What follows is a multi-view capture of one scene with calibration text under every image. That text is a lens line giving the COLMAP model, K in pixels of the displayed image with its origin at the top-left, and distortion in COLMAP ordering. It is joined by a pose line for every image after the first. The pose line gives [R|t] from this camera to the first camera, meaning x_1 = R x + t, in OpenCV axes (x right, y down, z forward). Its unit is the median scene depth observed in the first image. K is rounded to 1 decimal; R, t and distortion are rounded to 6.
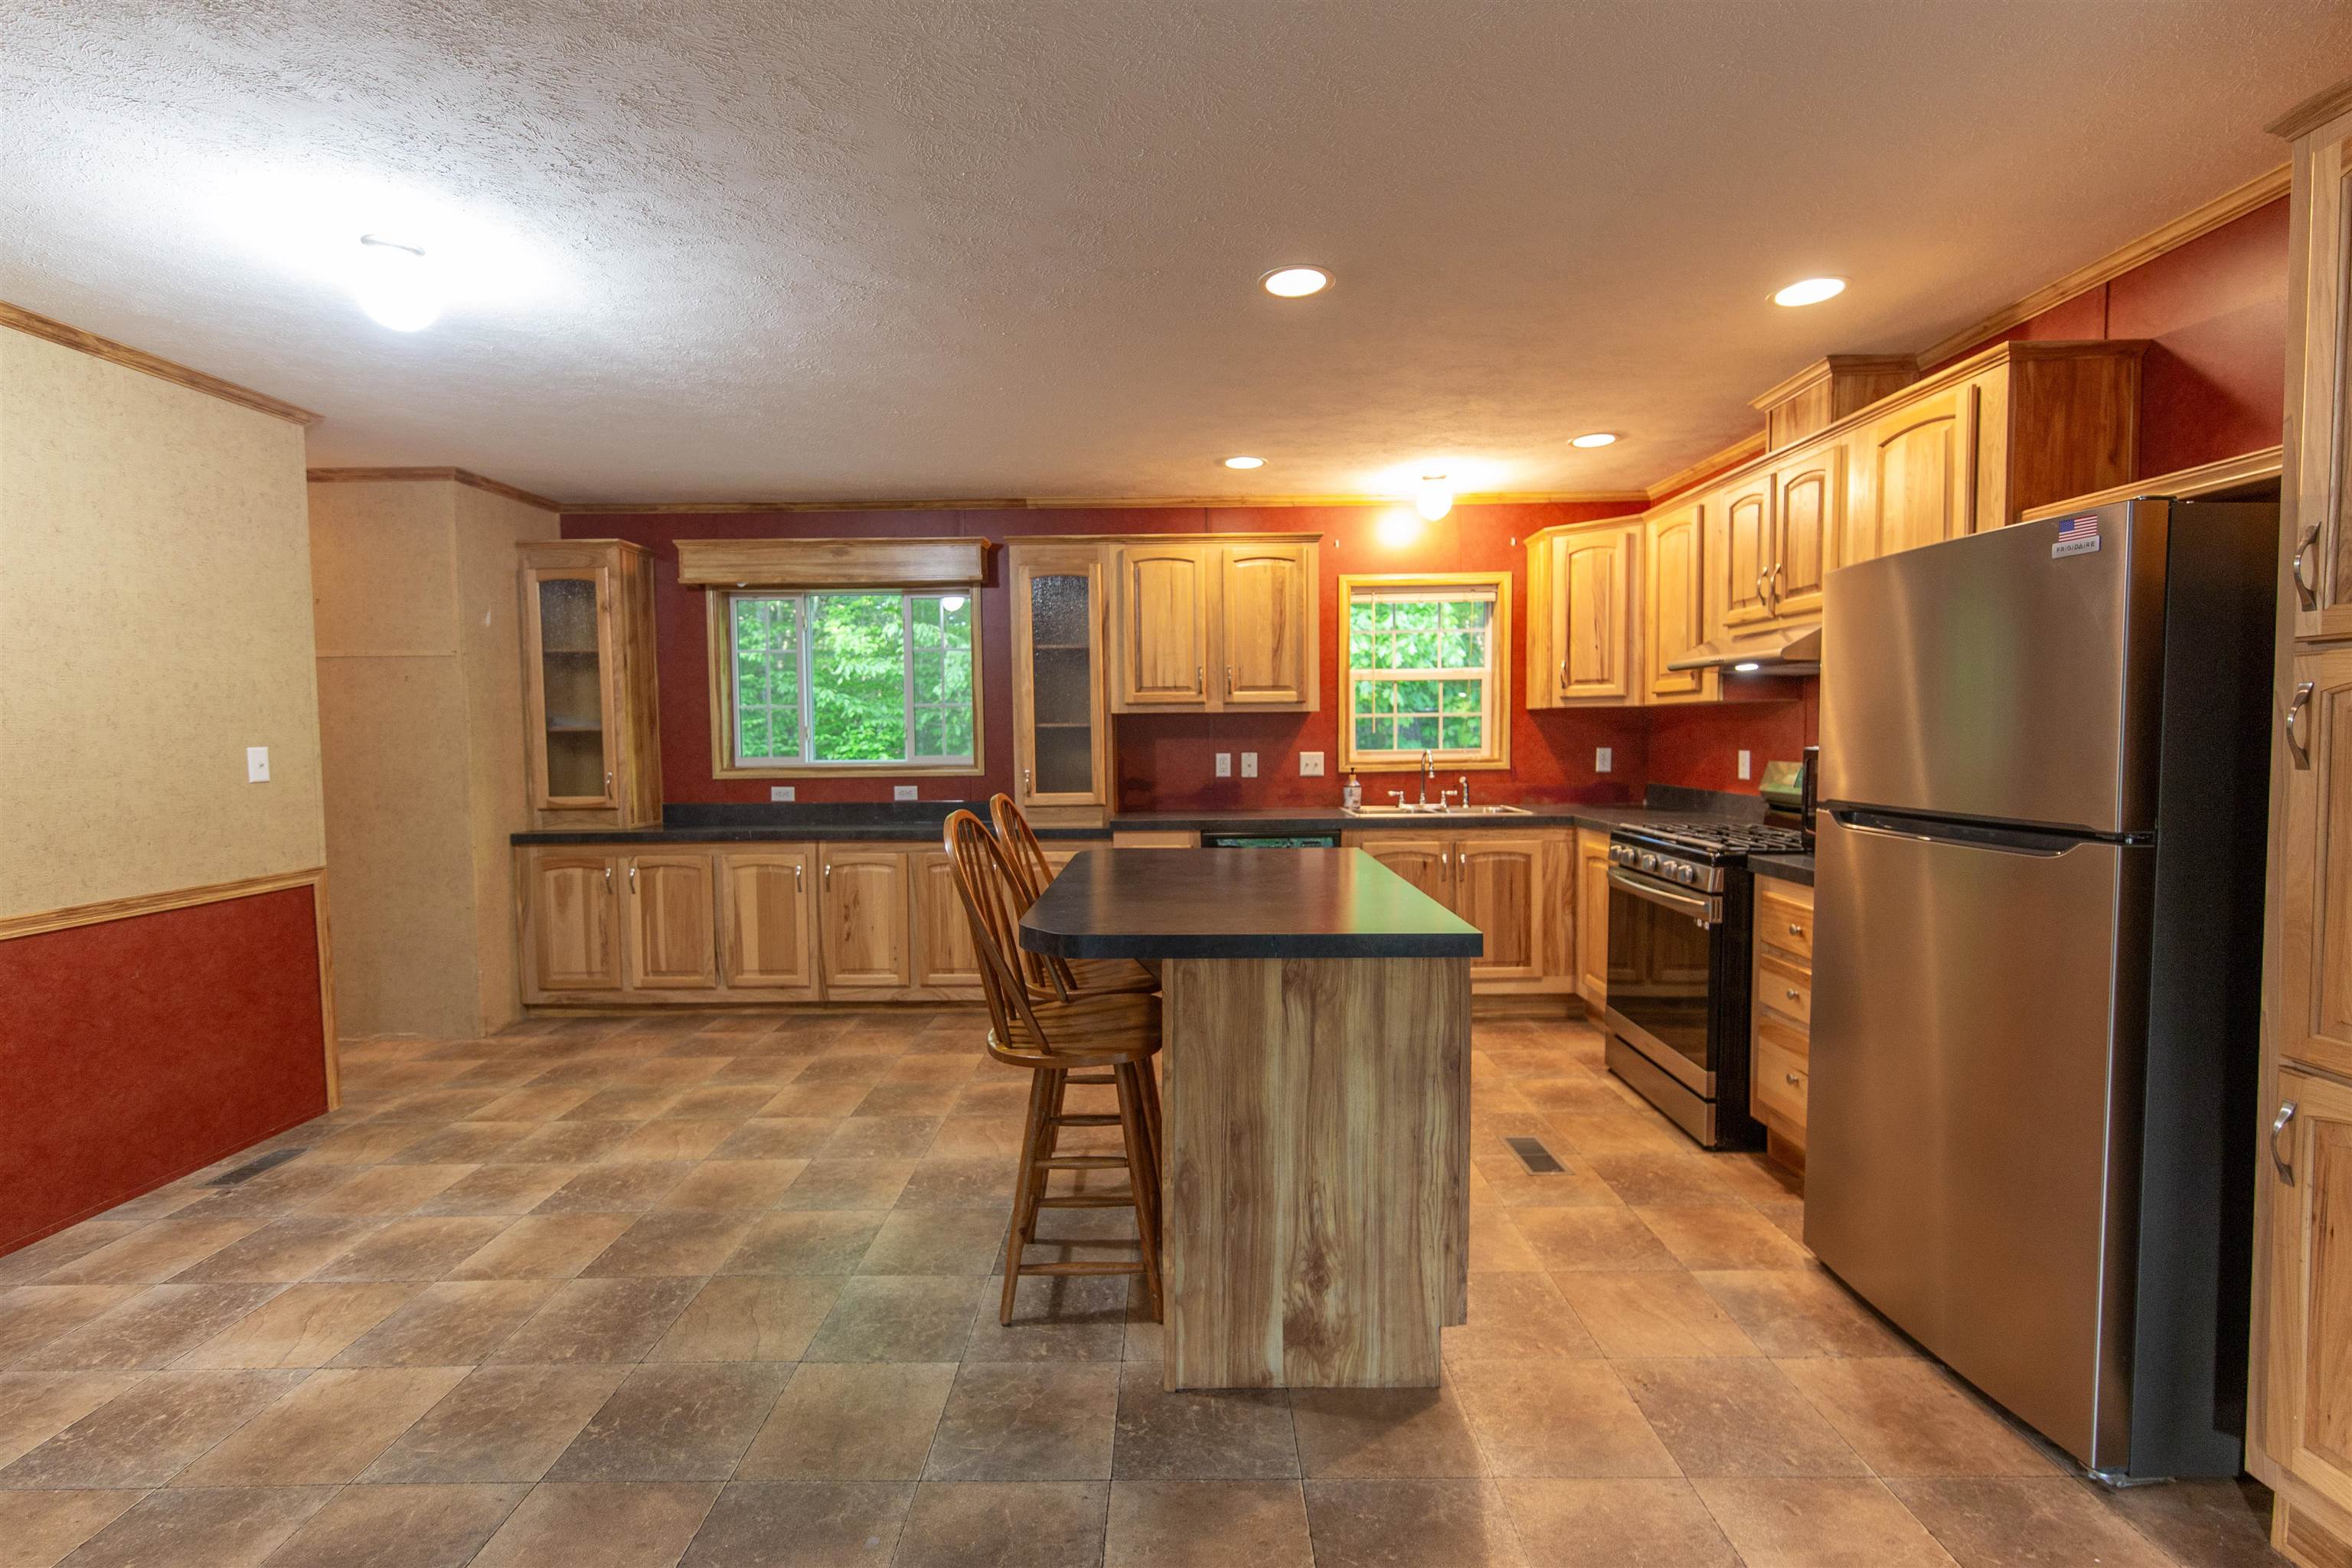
lens RADIAL K [[1006.1, 0, 1173.2], [0, 1006.1, 773.4], [0, 0, 1]] dist [0.000829, -0.000246]
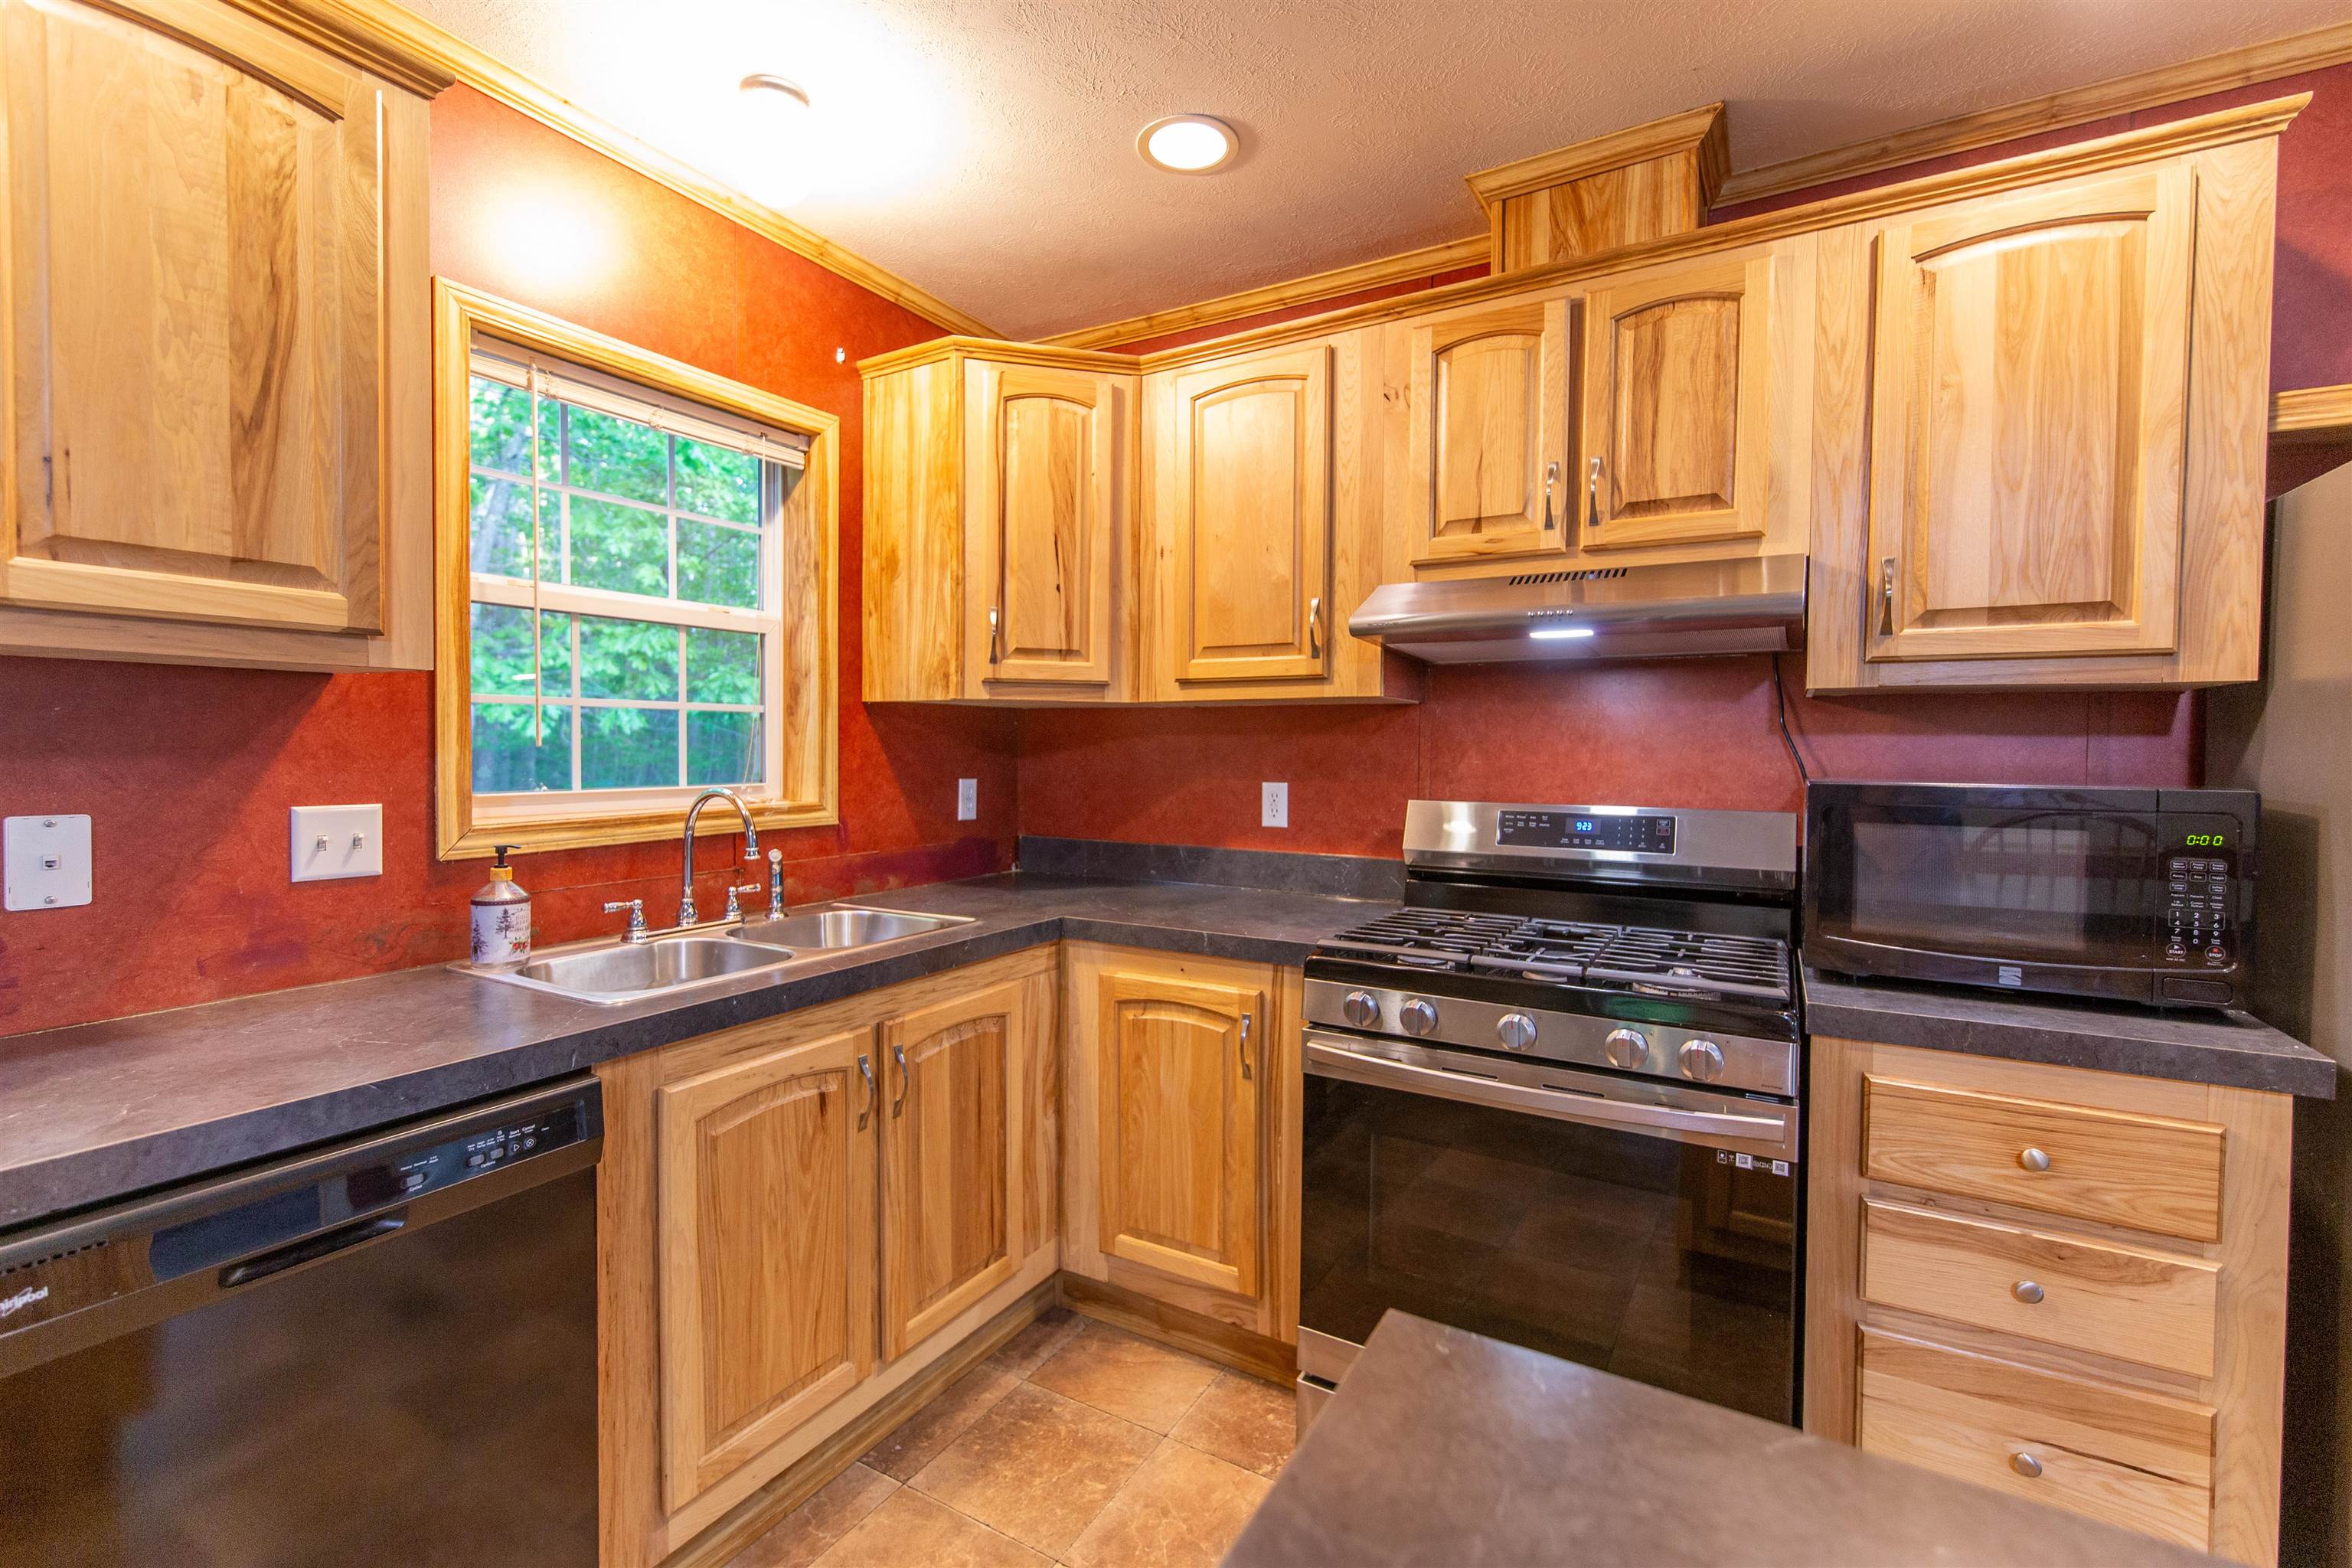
lens RADIAL K [[1006.1, 0, 1173.2], [0, 1006.1, 773.4], [0, 0, 1]] dist [0.000829, -0.000246]
pose [[0.496656, -0.009765, 0.867893, -0.007154], [0.026676, 0.999636, -0.004018, -0.027570], [-0.867538, 0.025147, 0.496735, 0.752447]]
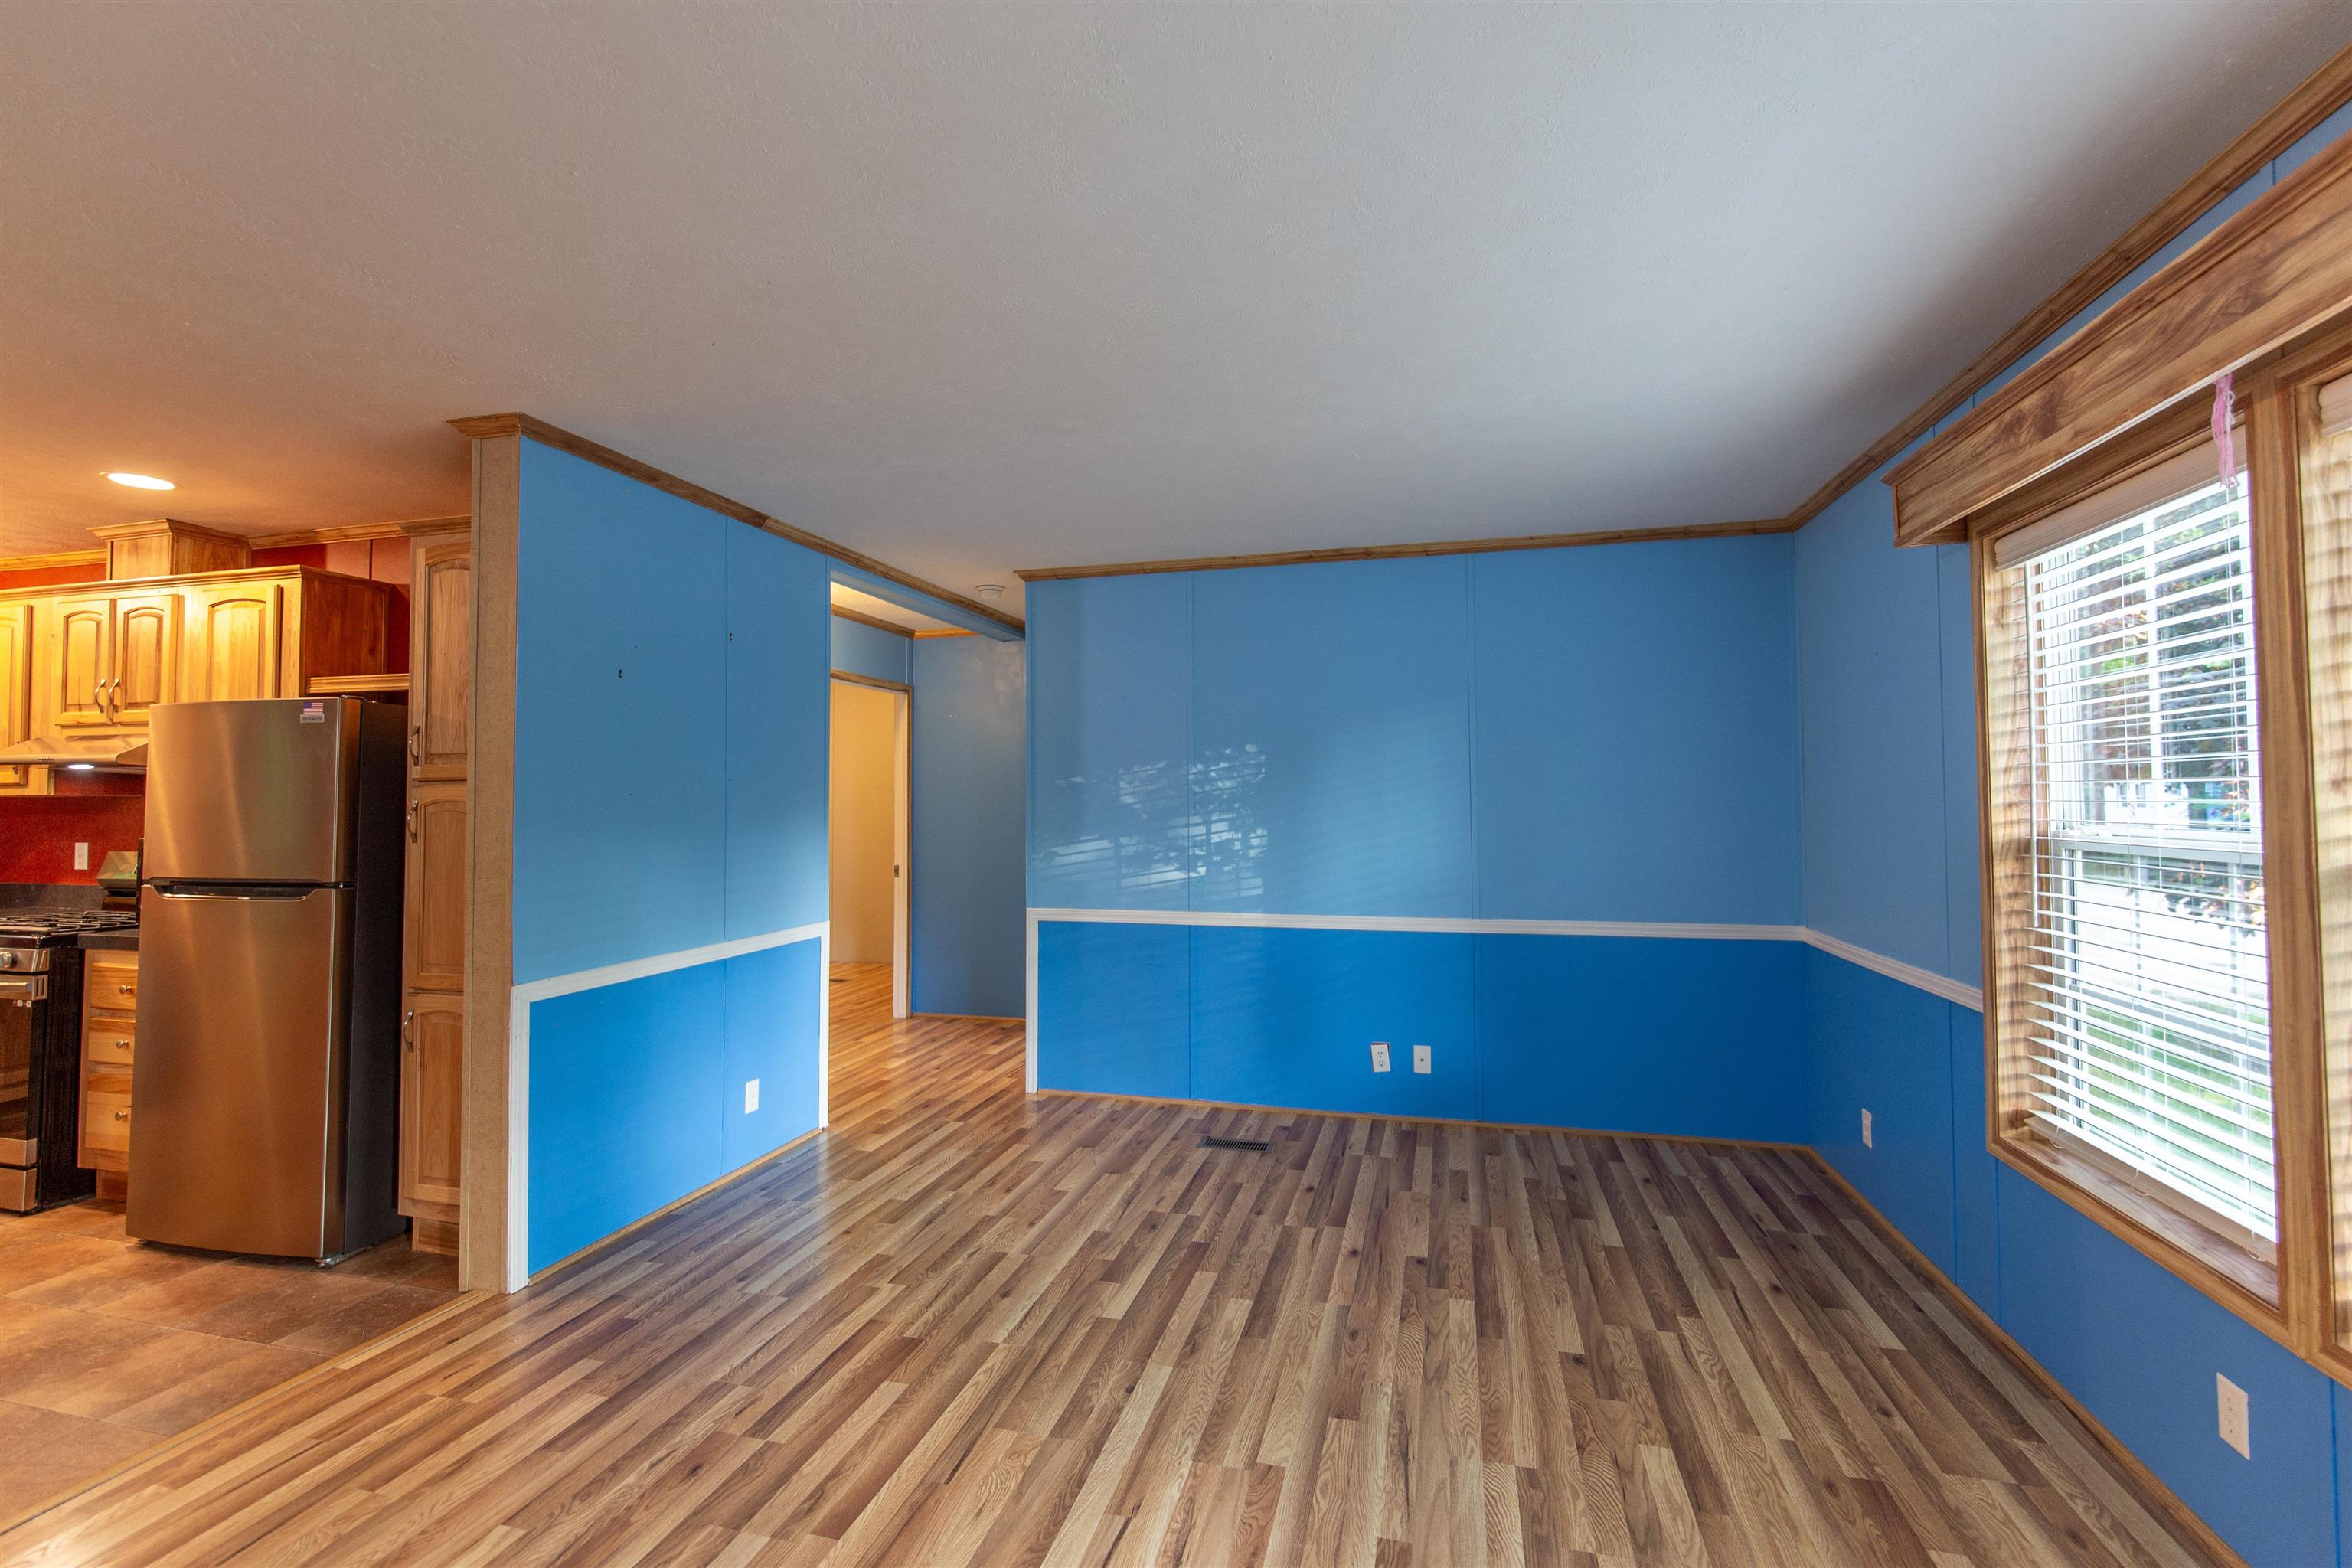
lens RADIAL K [[1027.4, 0, 1173.4], [0, 1027.4, 772.4], [0, 0, 1]] dist [0.001870, 0.000074]
pose [[0.250168, 0.040550, 0.967353, -0.185967], [0.043539, 0.997641, -0.053079, 0.010950], [-0.967223, 0.055397, 0.247812, -0.365618]]
